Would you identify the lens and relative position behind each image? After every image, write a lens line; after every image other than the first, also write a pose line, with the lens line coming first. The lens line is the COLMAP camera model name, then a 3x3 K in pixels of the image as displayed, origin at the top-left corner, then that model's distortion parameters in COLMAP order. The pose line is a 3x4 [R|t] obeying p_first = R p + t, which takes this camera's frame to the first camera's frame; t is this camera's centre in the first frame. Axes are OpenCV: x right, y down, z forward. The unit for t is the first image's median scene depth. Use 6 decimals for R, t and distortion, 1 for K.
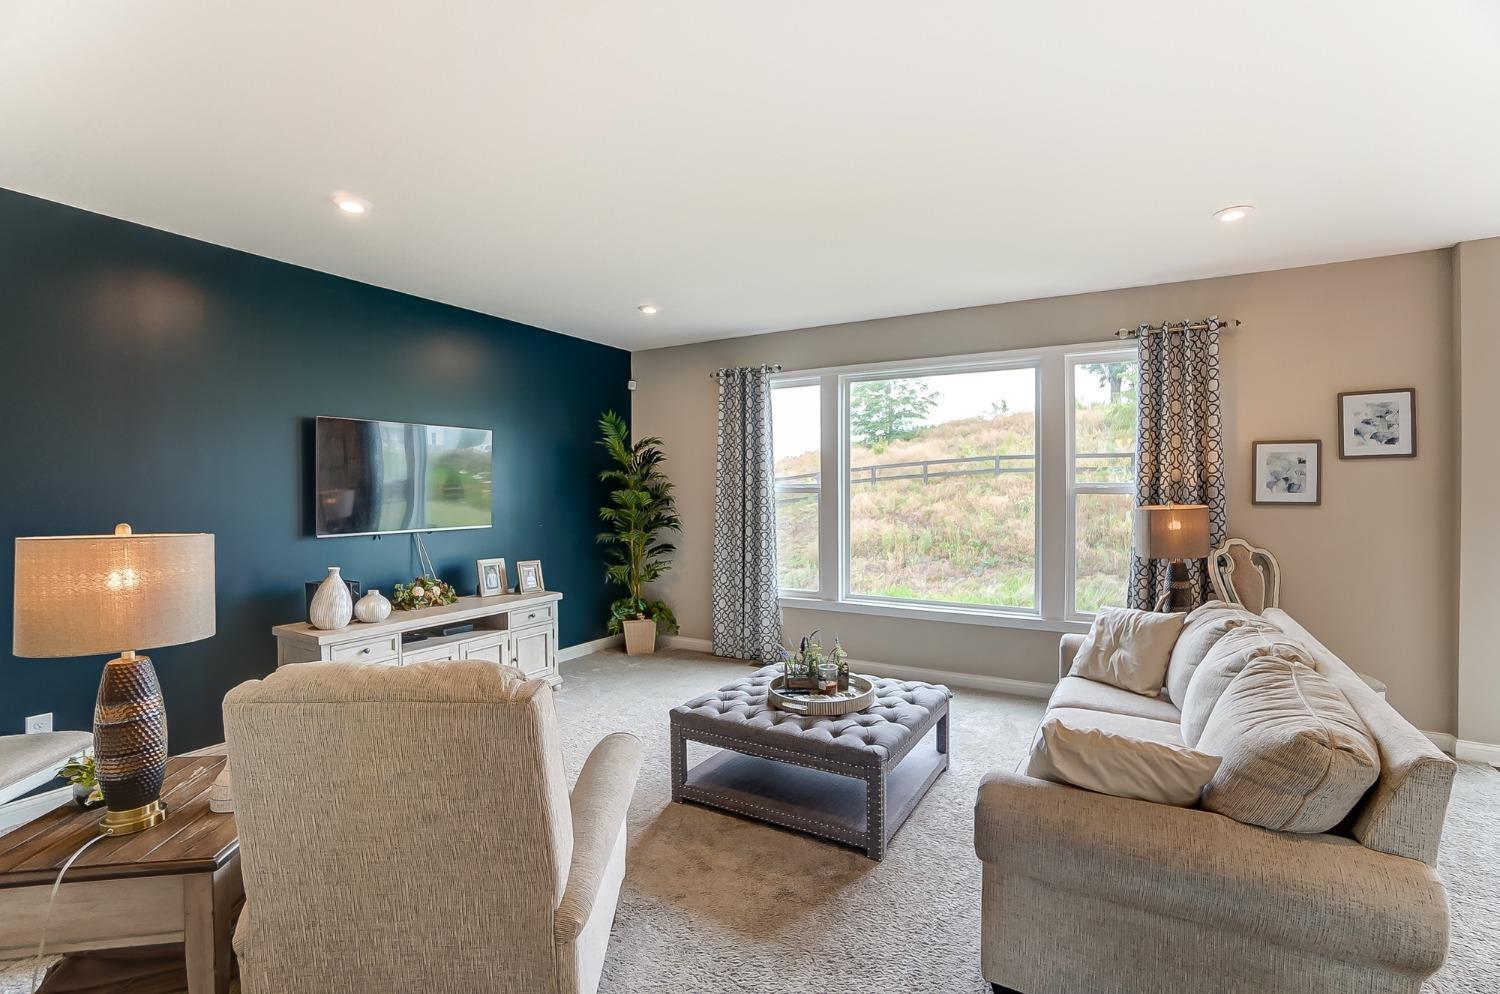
lens RADIAL K [[664.9, 0, 752.9], [0, 664.9, 502.0], [0, 0, 1]] dist [-0.029806, 0.000794]
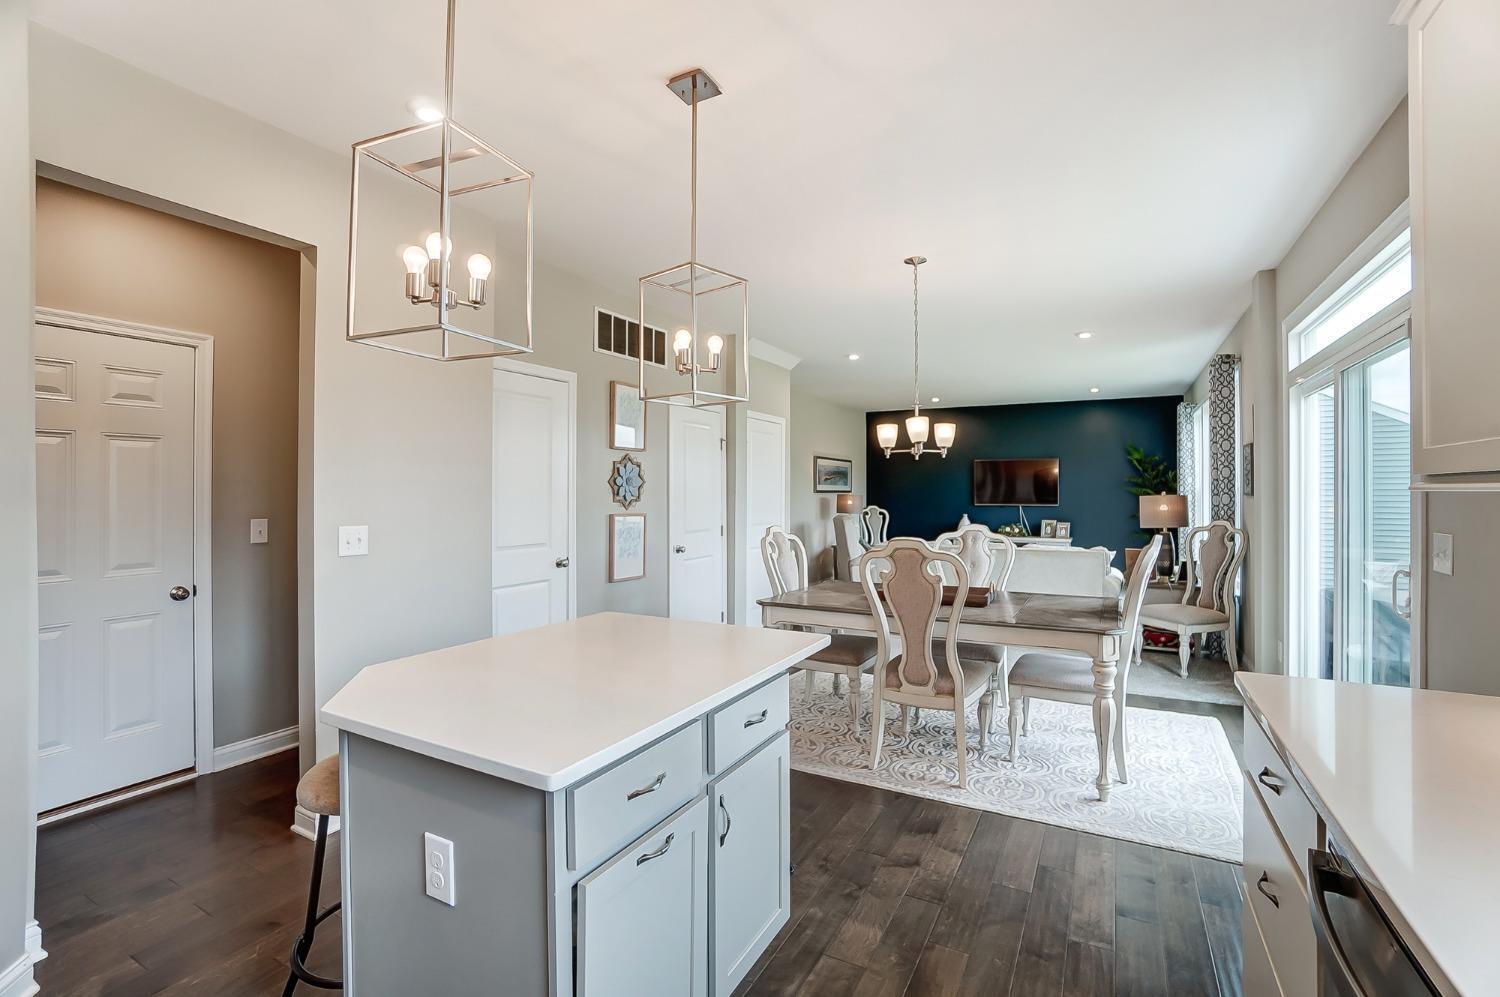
lens RADIAL K [[675.2, 0, 757.1], [0, 675.2, 479.8], [0, 0, 1]] dist [-0.055221, 0.024133]
pose [[0.018165, -0.012742, -0.999754, 1.954899], [-0.024276, 0.999618, -0.013181, 0.010543], [0.999540, 0.024510, 0.017849, 0.044381]]
